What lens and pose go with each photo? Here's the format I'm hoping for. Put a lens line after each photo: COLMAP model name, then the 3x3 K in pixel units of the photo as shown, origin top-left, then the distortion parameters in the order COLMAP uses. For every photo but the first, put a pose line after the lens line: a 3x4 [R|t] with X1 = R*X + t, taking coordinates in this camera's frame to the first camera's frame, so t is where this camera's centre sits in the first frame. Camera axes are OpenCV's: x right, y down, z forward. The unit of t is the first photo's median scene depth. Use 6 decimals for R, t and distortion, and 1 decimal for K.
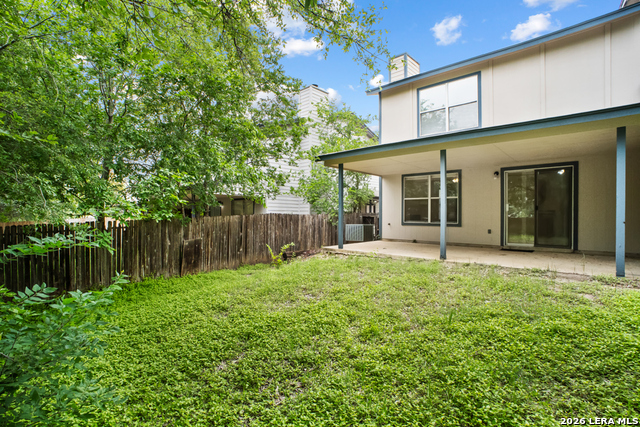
lens RADIAL K [[310.1, 0, 322.5], [0, 310.1, 214.3], [0, 0, 1]] dist [-0.069496, 0.024738]
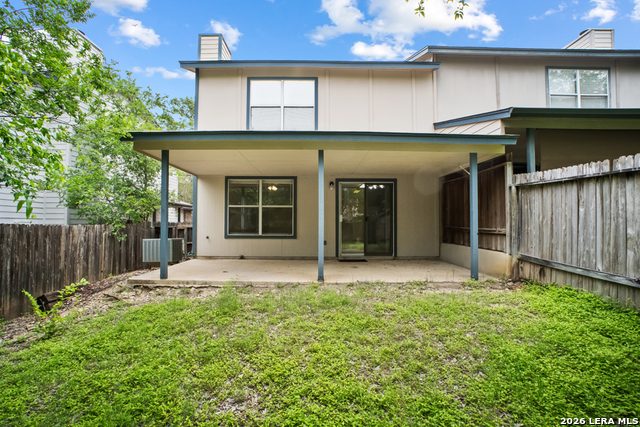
lens RADIAL K [[310.1, 0, 322.5], [0, 310.1, 214.3], [0, 0, 1]] dist [-0.069496, 0.024738]
pose [[0.724686, 0.018376, 0.688834, -0.125394], [-0.001468, 0.999683, -0.025124, -0.008713], [-0.689078, 0.017196, 0.724483, 0.259532]]
